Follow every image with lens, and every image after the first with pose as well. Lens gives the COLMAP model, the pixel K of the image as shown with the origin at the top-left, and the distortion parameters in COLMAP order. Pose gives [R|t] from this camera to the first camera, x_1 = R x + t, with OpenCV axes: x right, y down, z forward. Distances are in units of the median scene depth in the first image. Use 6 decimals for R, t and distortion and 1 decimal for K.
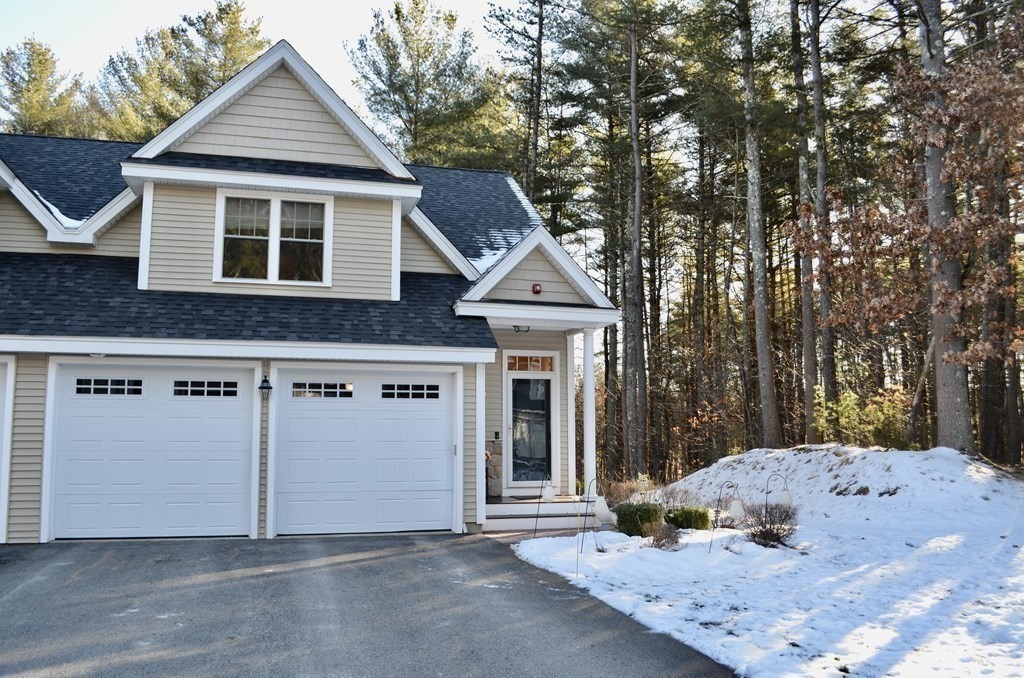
lens RADIAL K [[803.4, 0, 505.0], [0, 803.4, 340.8], [0, 0, 1]] dist [-0.079262, 0.003941]
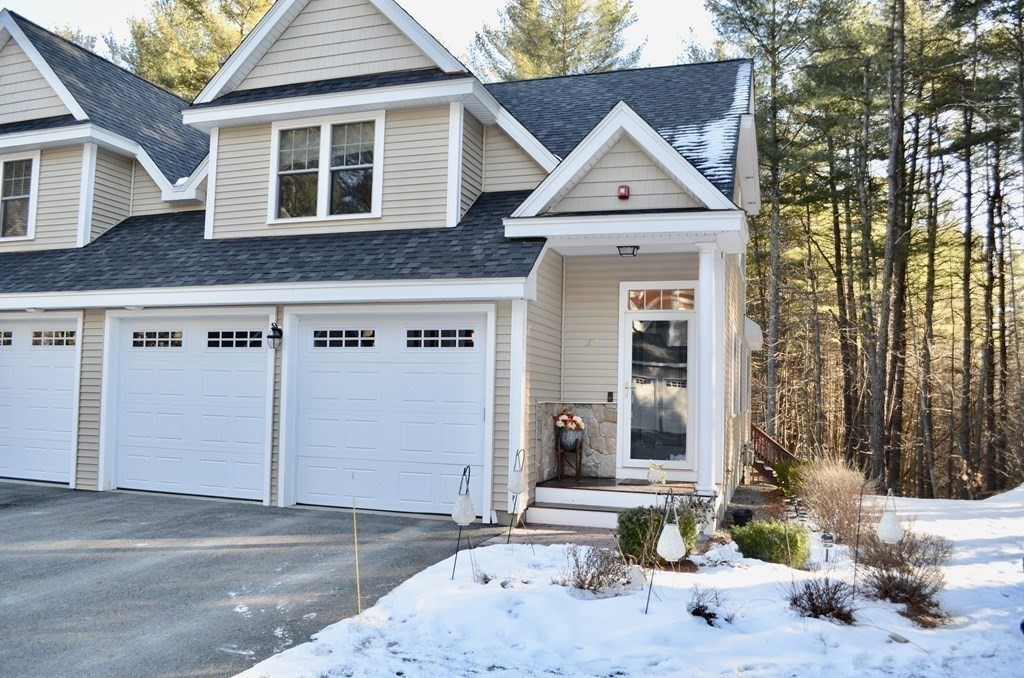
lens RADIAL K [[803.4, 0, 517.0], [0, 803.4, 341.1], [0, 0, 1]] dist [-0.079262, 0.003941]
pose [[0.836722, -0.016433, -0.547381, 0.366230], [0.043540, 0.998382, 0.036582, 0.038609], [0.545894, -0.054443, 0.836084, 0.366890]]
